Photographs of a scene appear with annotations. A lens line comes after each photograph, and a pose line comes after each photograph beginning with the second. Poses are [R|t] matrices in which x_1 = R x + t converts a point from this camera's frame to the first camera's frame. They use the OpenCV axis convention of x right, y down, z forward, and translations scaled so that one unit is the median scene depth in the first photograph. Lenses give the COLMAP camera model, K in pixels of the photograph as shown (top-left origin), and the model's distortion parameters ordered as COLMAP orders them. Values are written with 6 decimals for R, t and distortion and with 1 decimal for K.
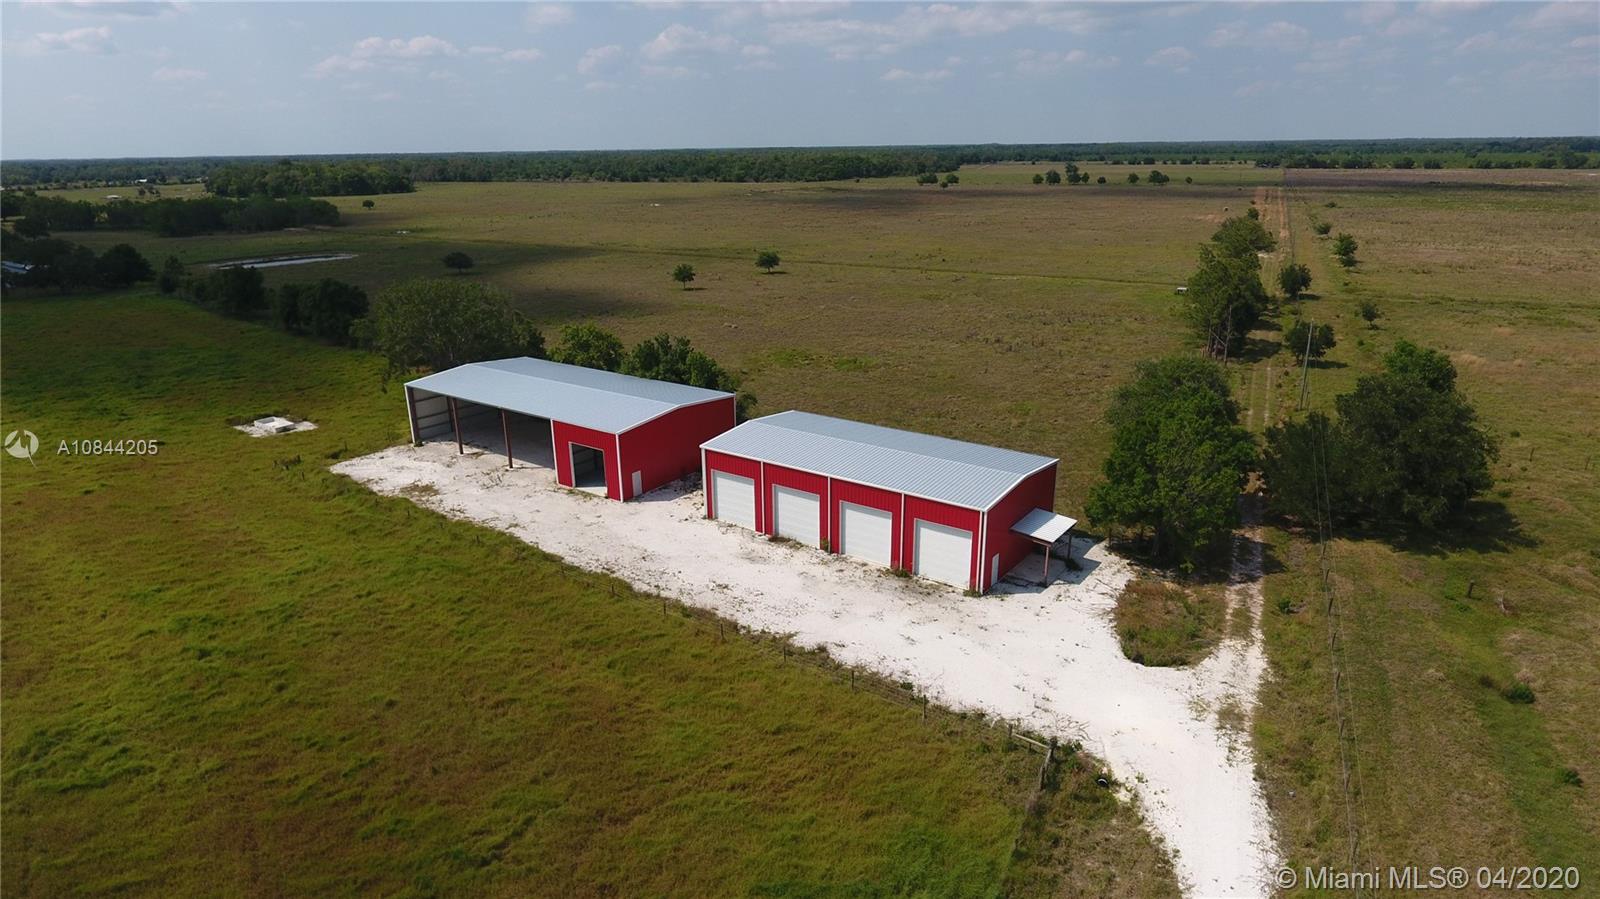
lens RADIAL K [[934.7, 0, 759.4], [0, 934.7, 446.9], [0, 0, 1]] dist [-0.029627, -0.000599]
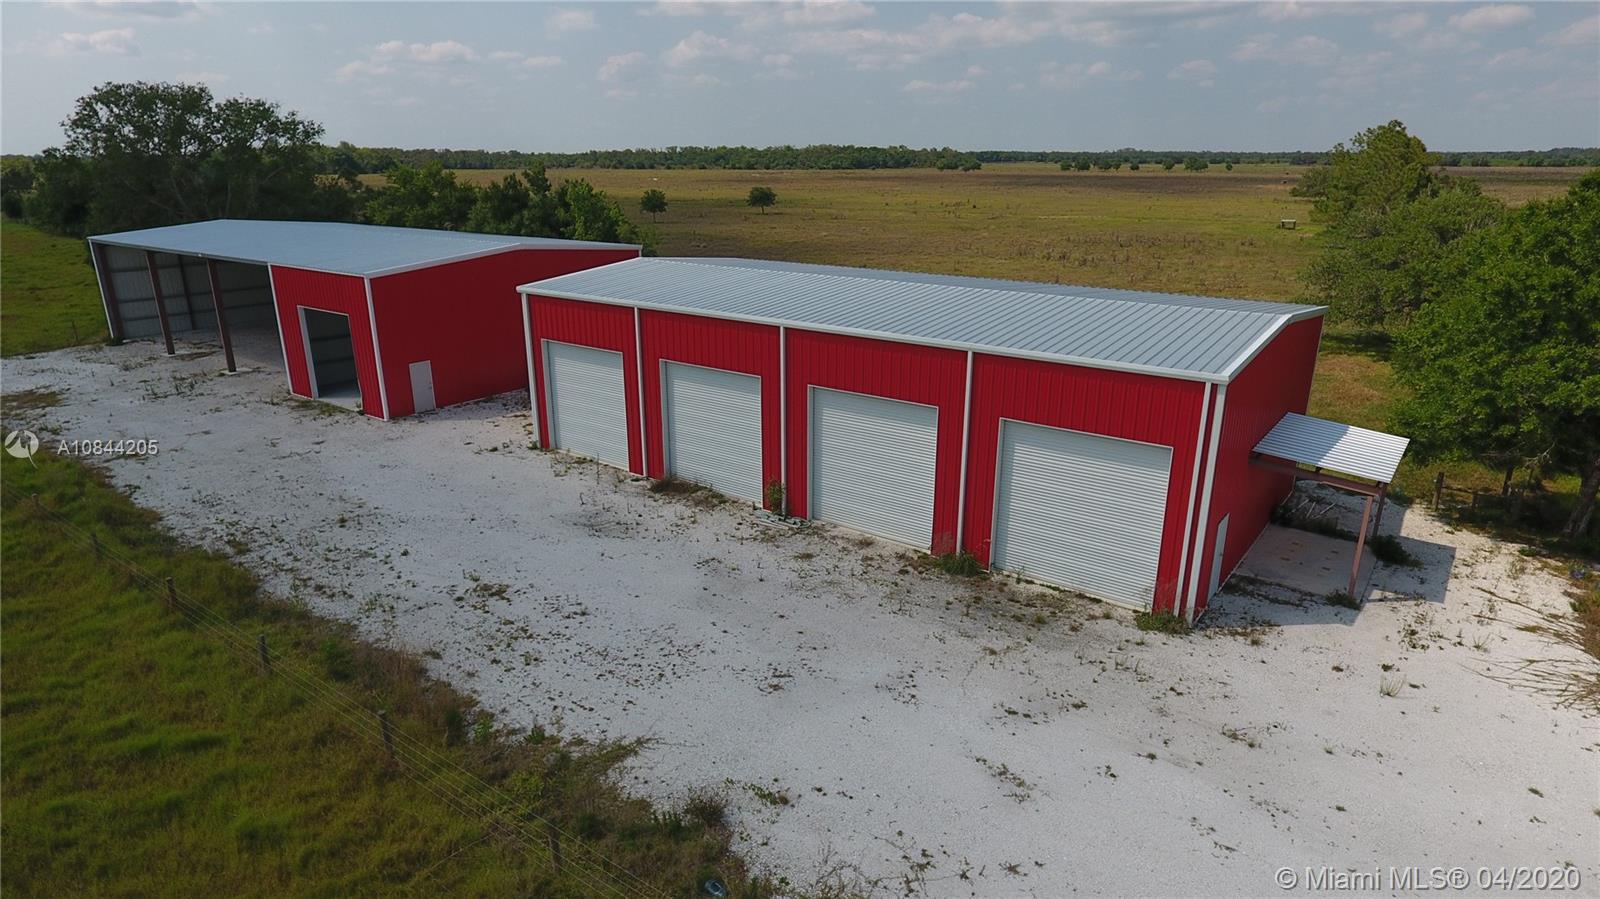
lens RADIAL K [[908.8, 0, 800.0], [0, 908.8, 449.5], [0, 0, 1]] dist [-0.006825, -0.001600]
pose [[0.999362, 0.021112, 0.028795, 0.071077], [-0.020734, 0.999696, -0.013339, 0.090315], [-0.029068, 0.012733, 0.999496, 0.601386]]
